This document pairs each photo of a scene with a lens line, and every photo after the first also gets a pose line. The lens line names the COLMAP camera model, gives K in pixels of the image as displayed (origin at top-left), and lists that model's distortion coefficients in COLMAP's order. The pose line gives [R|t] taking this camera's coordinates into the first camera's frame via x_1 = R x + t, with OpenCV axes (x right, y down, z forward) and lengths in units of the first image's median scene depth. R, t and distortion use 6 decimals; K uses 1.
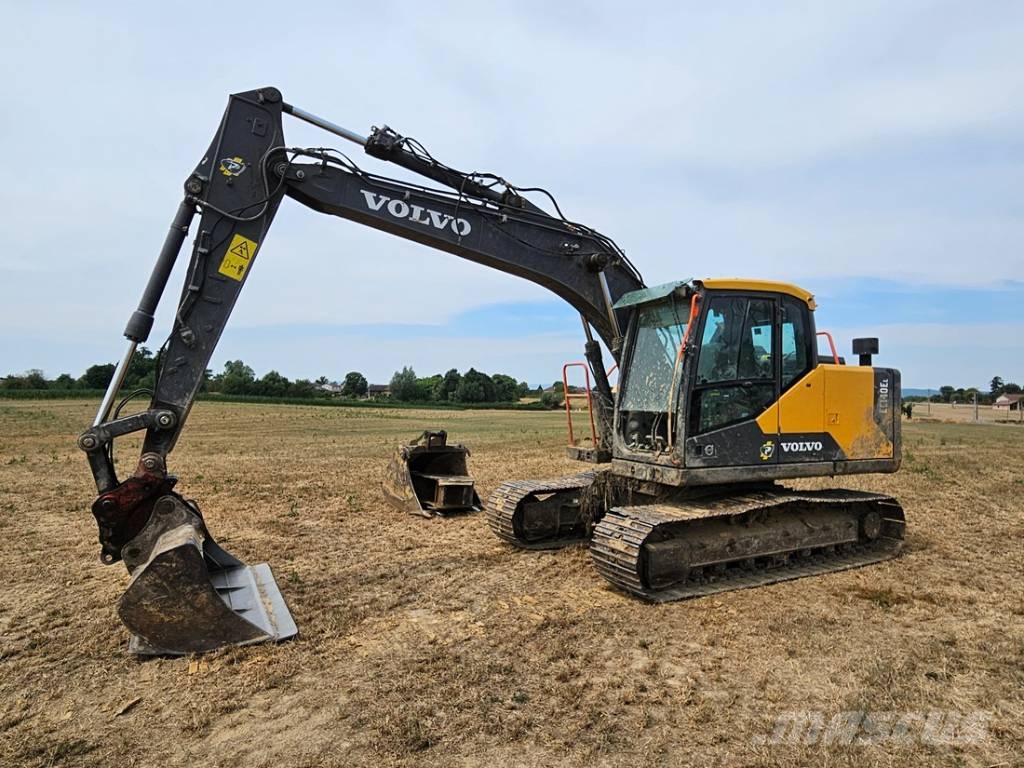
lens RADIAL K [[615.9, 0, 502.9], [0, 615.9, 384.0], [0, 0, 1]] dist [0.004050, -0.002057]
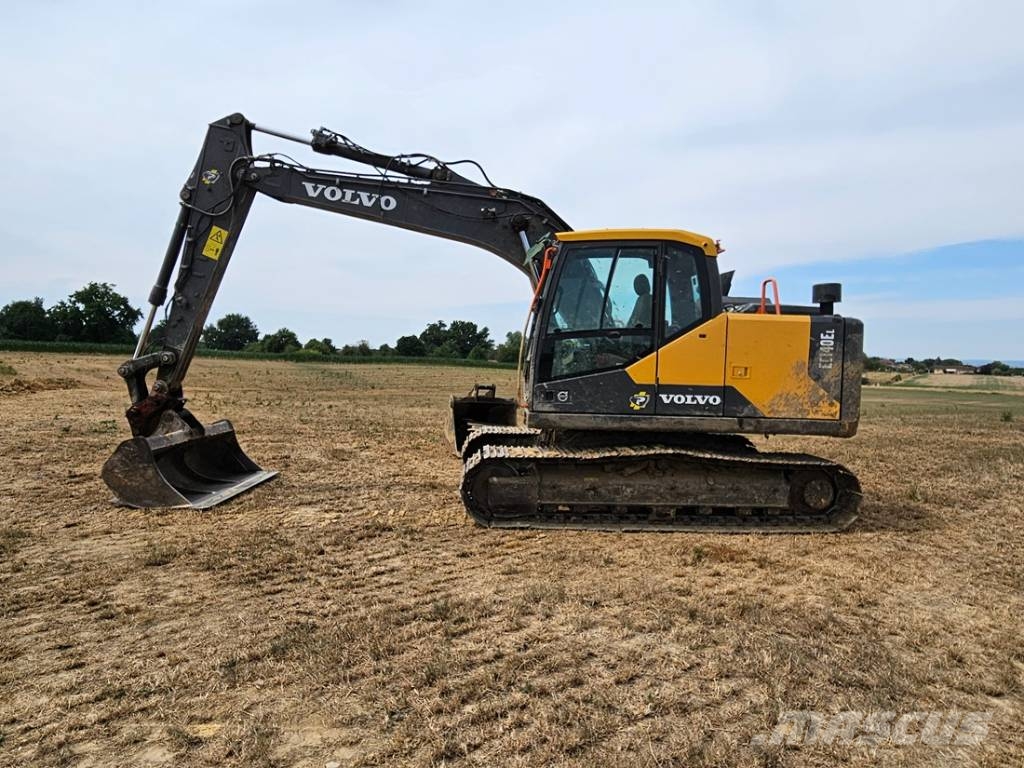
lens RADIAL K [[615.9, 0, 502.9], [0, 615.9, 384.0], [0, 0, 1]] dist [0.004050, -0.002057]
pose [[0.906417, 0.027569, -0.421483, 0.644657], [-0.006741, 0.998685, 0.050827, 0.031448], [0.422330, -0.043229, 0.905411, 0.004543]]
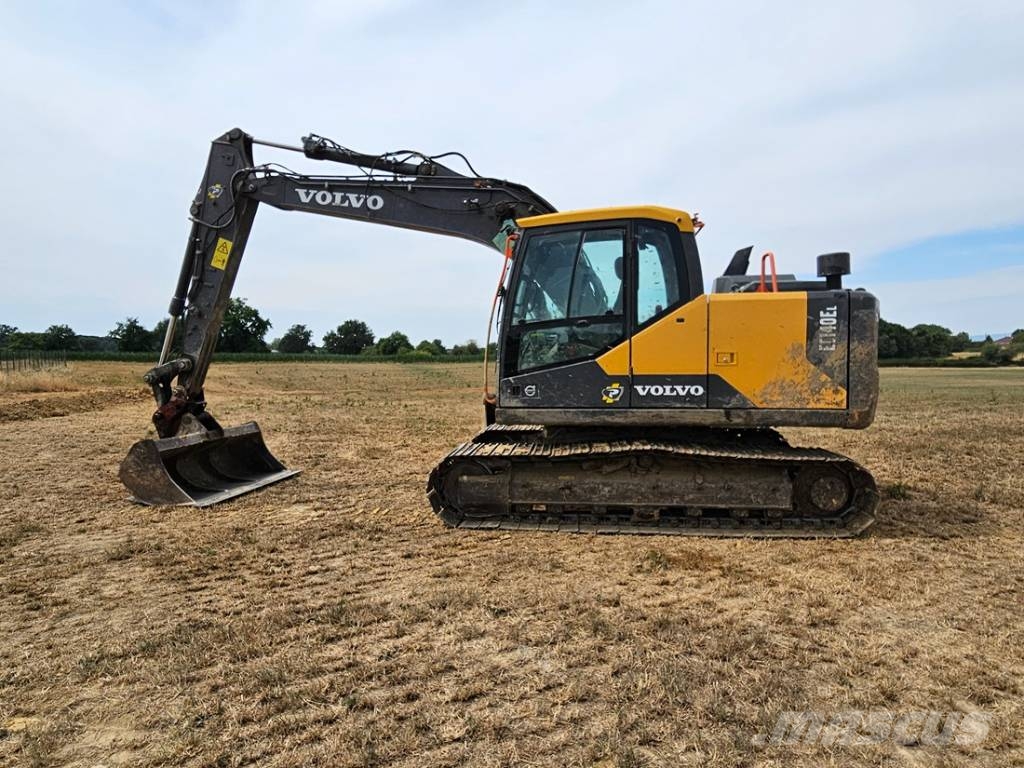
lens RADIAL K [[615.9, 0, 502.9], [0, 615.9, 384.0], [0, 0, 1]] dist [0.004050, -0.002057]
pose [[0.817950, 0.005157, -0.575266, 0.823238], [0.032502, 0.997948, 0.055159, 0.037222], [0.574370, -0.063814, 0.816104, 0.148088]]
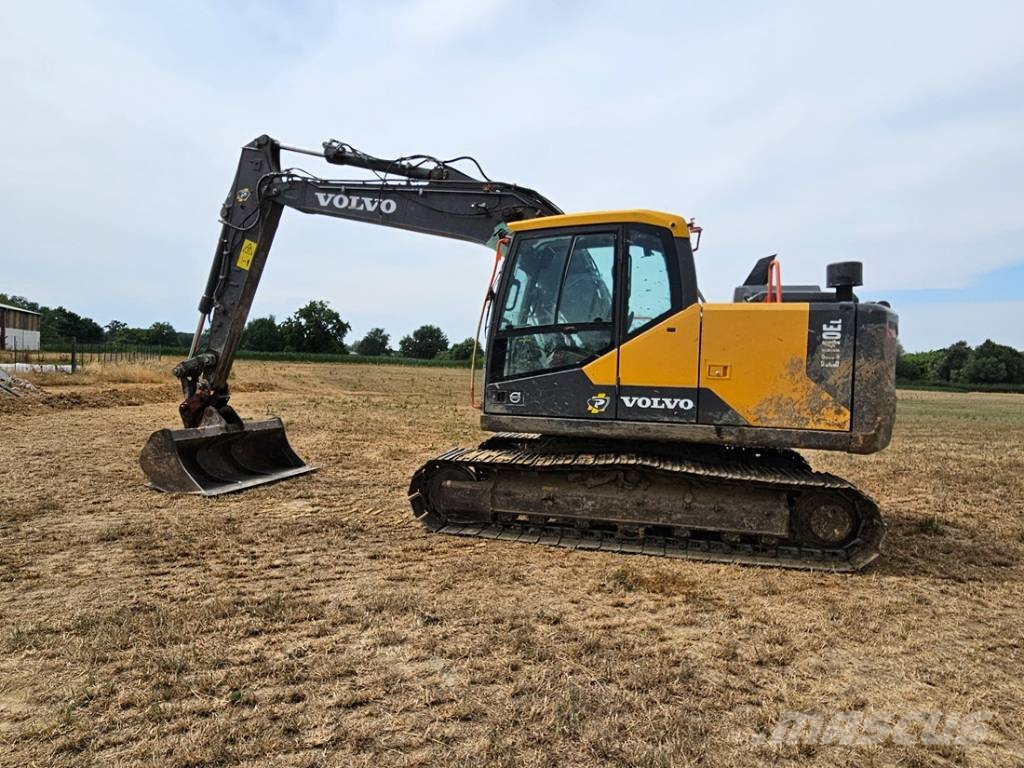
lens RADIAL K [[615.9, 0, 502.9], [0, 615.9, 384.0], [0, 0, 1]] dist [0.004050, -0.002057]
pose [[0.744556, 0.028403, -0.666956, 0.916397], [-0.002510, 0.999206, 0.039751, 0.044265], [0.667556, -0.027923, 0.744036, 0.242512]]
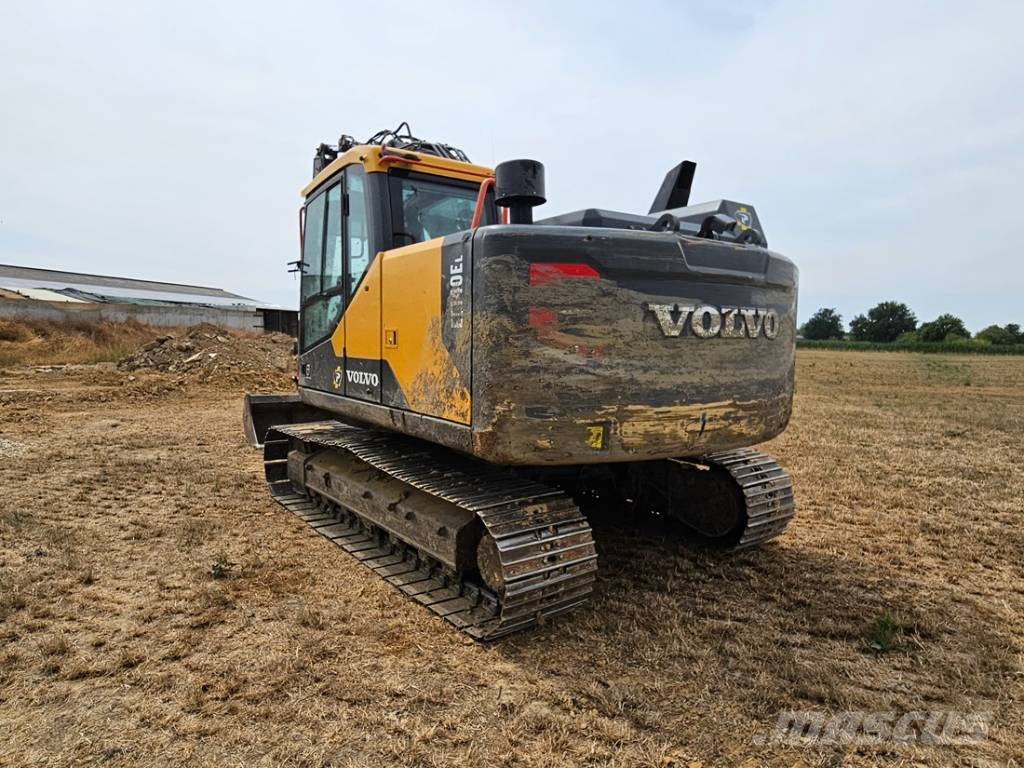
lens RADIAL K [[615.9, 0, 502.9], [0, 615.9, 384.0], [0, 0, 1]] dist [0.004050, -0.002057]
pose [[0.146632, 0.059075, -0.987426, 1.238949], [0.009663, 0.998082, 0.061147, 0.069361], [0.989144, -0.018508, 0.145780, 1.089309]]
